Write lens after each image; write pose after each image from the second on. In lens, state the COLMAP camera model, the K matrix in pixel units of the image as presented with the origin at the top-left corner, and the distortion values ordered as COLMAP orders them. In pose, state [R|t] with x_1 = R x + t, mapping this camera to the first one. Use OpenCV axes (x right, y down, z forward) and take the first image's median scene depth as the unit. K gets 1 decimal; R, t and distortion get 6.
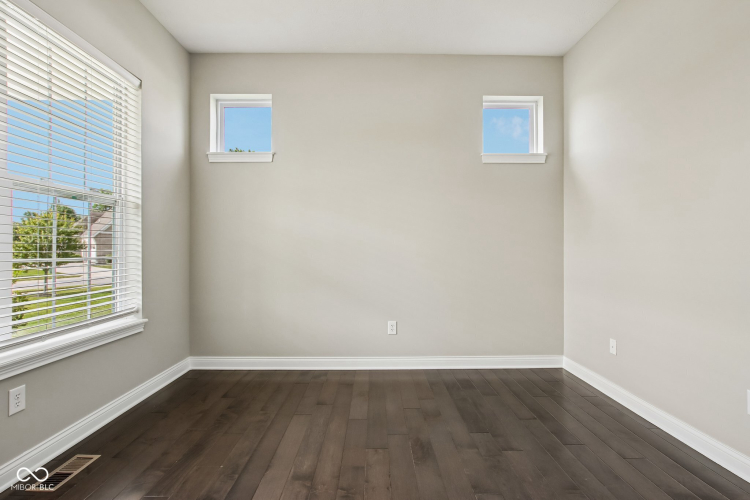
lens RADIAL K [[349.8, 0, 376.5], [0, 349.8, 252.0], [0, 0, 1]] dist [-0.027629, 0.002008]
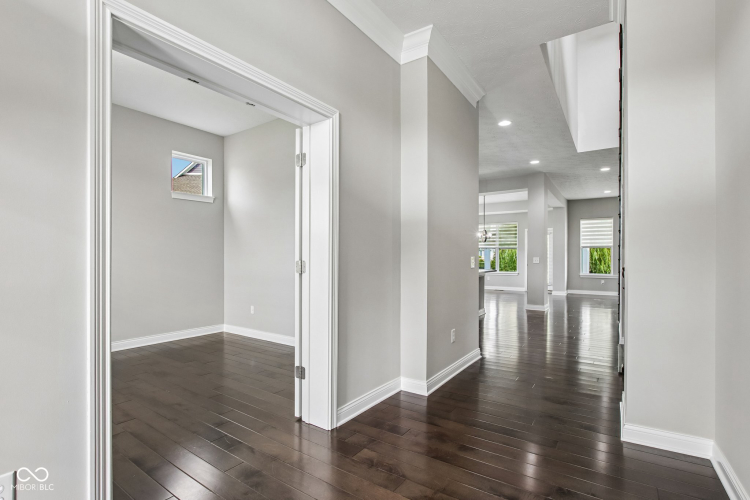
lens RADIAL K [[349.8, 0, 375.7], [0, 349.8, 254.4], [0, 0, 1]] dist [-0.027629, 0.002008]
pose [[0.568349, -0.001431, 0.822786, -0.400631], [0.007748, 0.999963, -0.003613, -0.009629], [-0.822751, 0.008429, 0.568340, -0.513170]]
